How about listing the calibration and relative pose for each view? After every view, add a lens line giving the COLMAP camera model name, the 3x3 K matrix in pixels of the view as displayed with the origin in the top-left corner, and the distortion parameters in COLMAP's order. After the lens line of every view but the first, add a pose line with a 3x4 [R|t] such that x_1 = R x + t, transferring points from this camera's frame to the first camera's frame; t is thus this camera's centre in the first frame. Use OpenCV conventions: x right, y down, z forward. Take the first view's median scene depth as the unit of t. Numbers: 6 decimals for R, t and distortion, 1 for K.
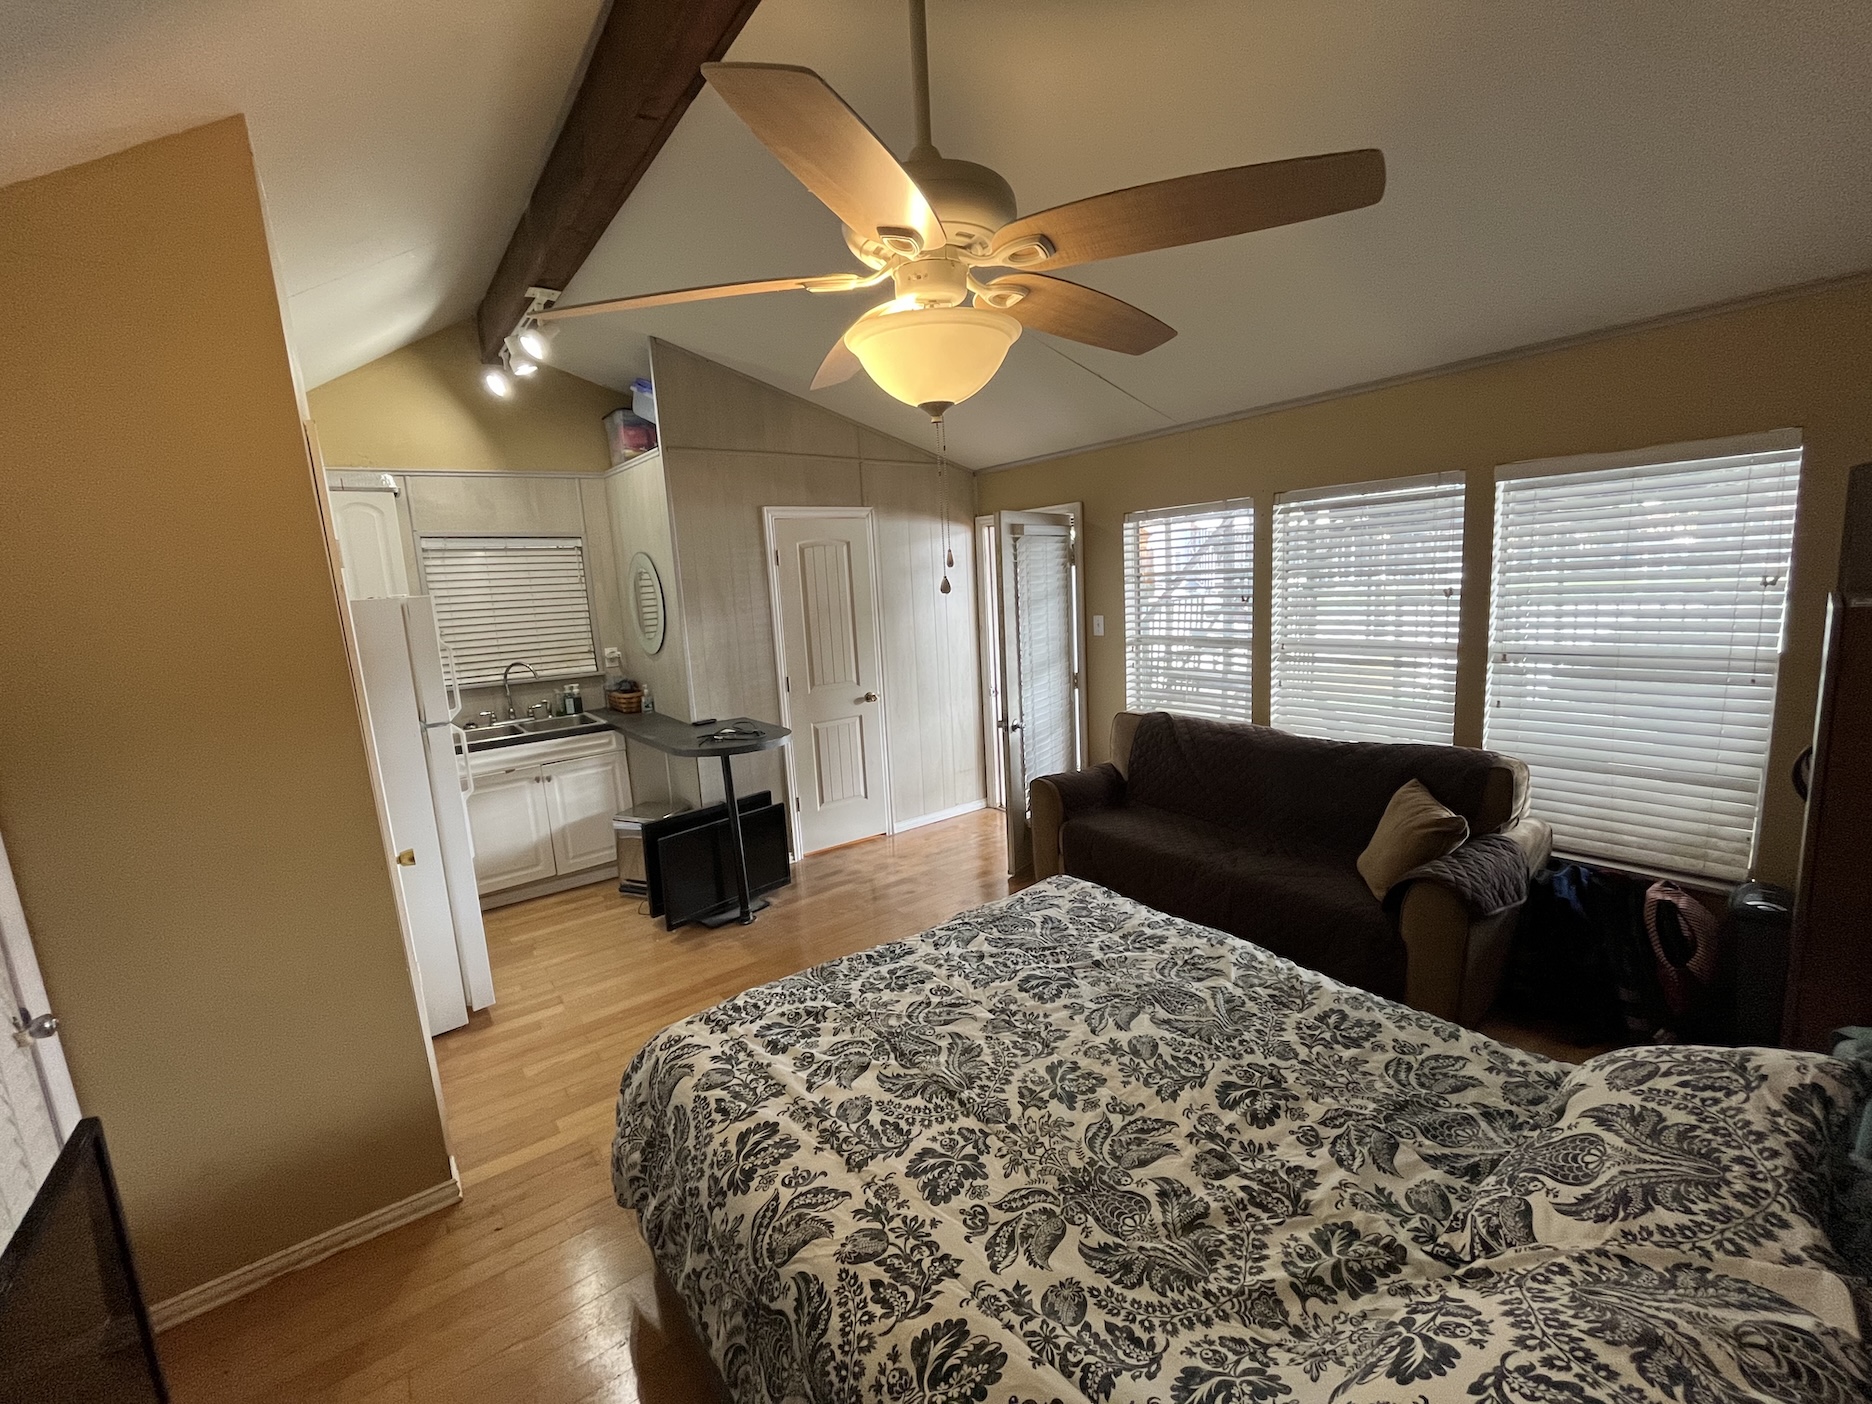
lens RADIAL K [[756.0, 0, 924.4], [0, 756.0, 703.6], [0, 0, 1]] dist [-0.000689, -0.000647]
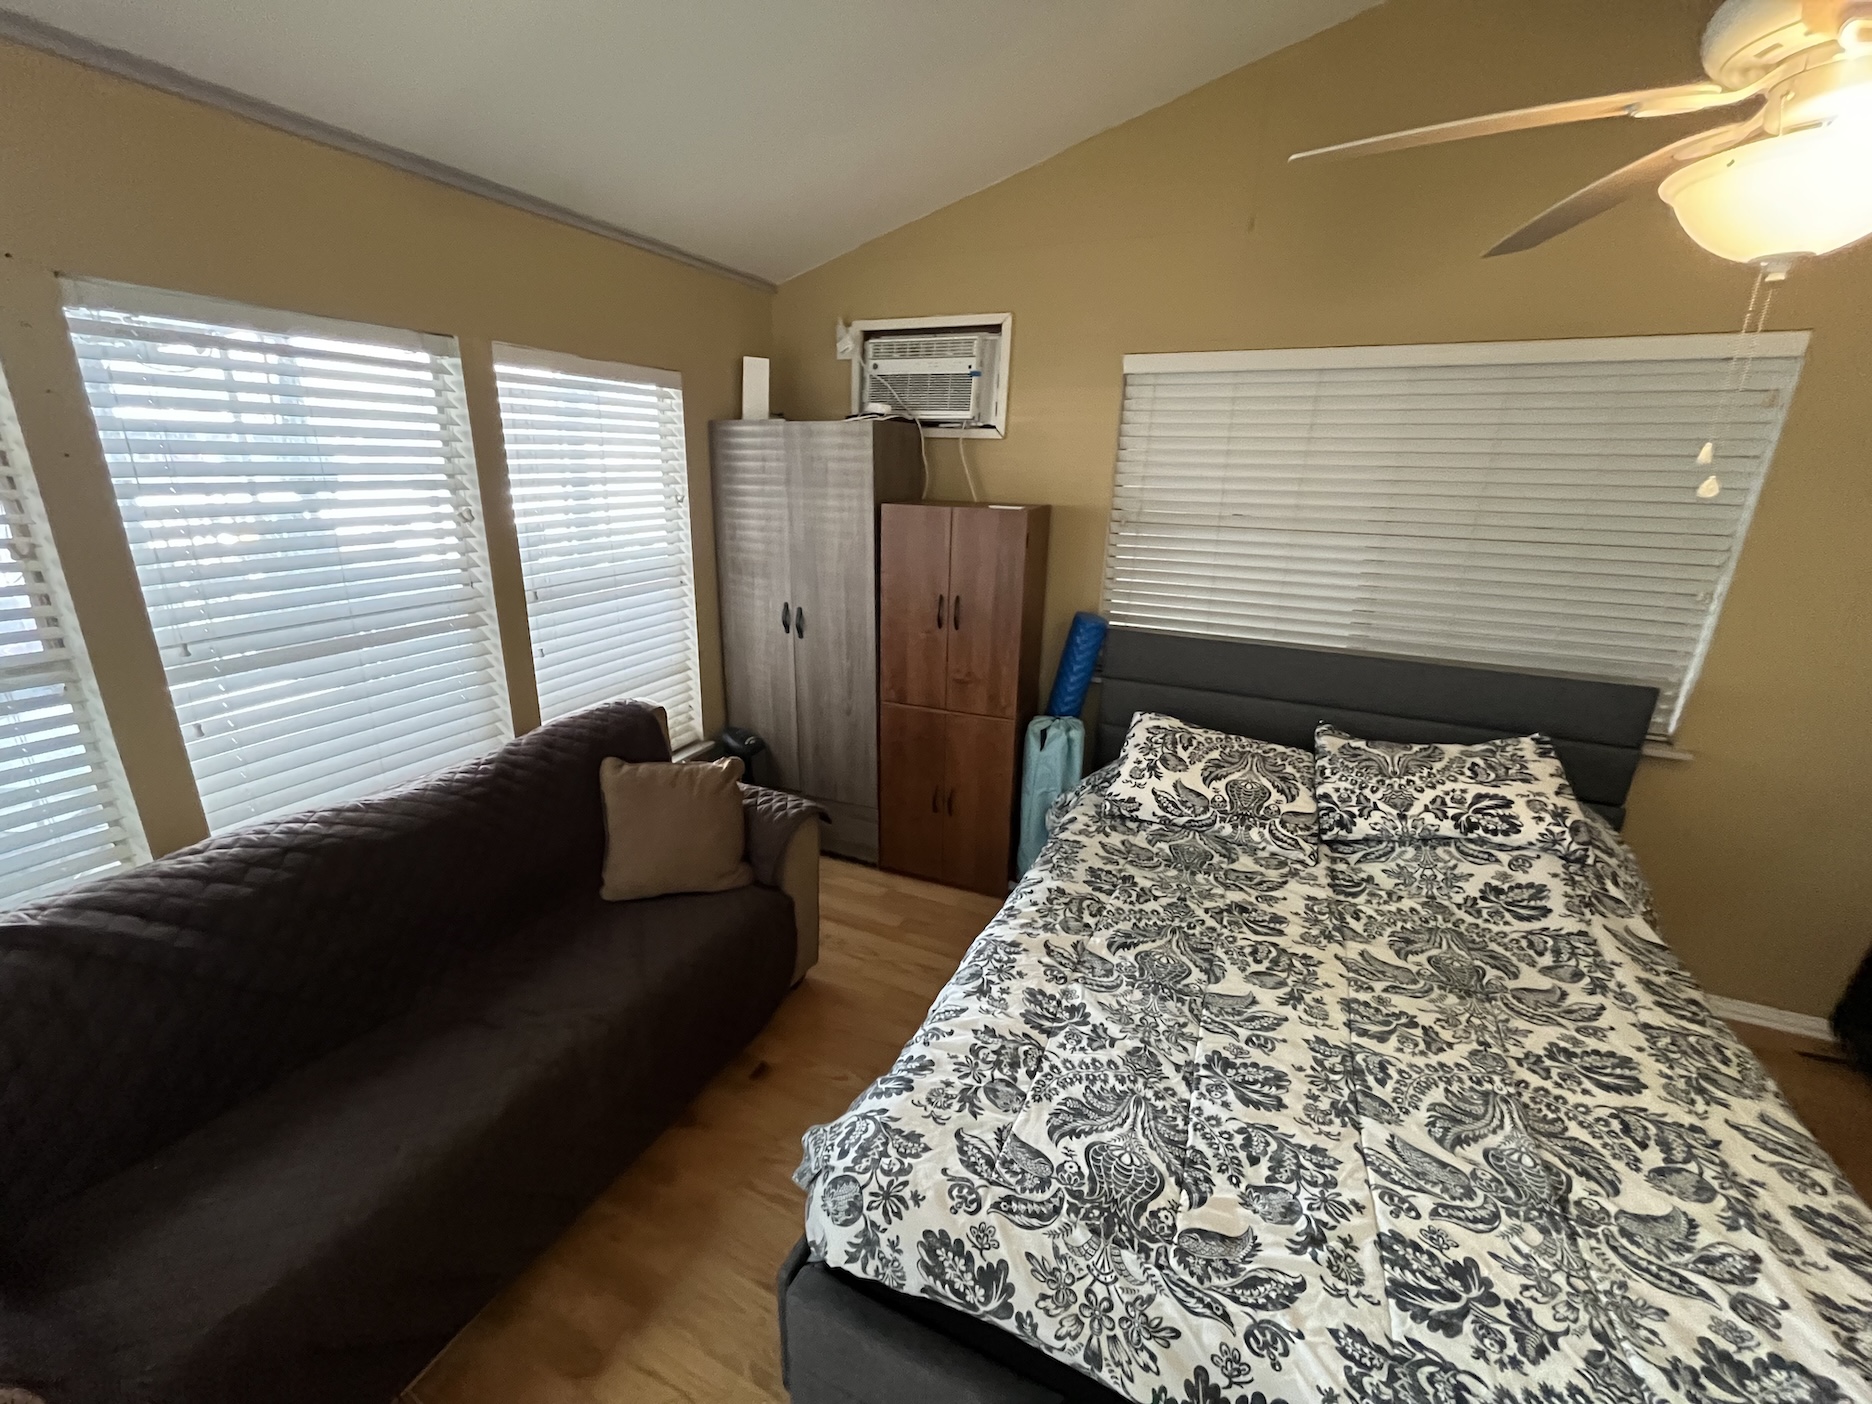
lens RADIAL K [[756.0, 0, 925.4], [0, 756.0, 692.1], [0, 0, 1]] dist [-0.000689, -0.000647]
pose [[-0.470192, -0.211078, 0.856951, -0.246850], [0.152224, 0.937032, 0.314324, -0.254159], [-0.869337, 0.278241, -0.408454, 1.607028]]
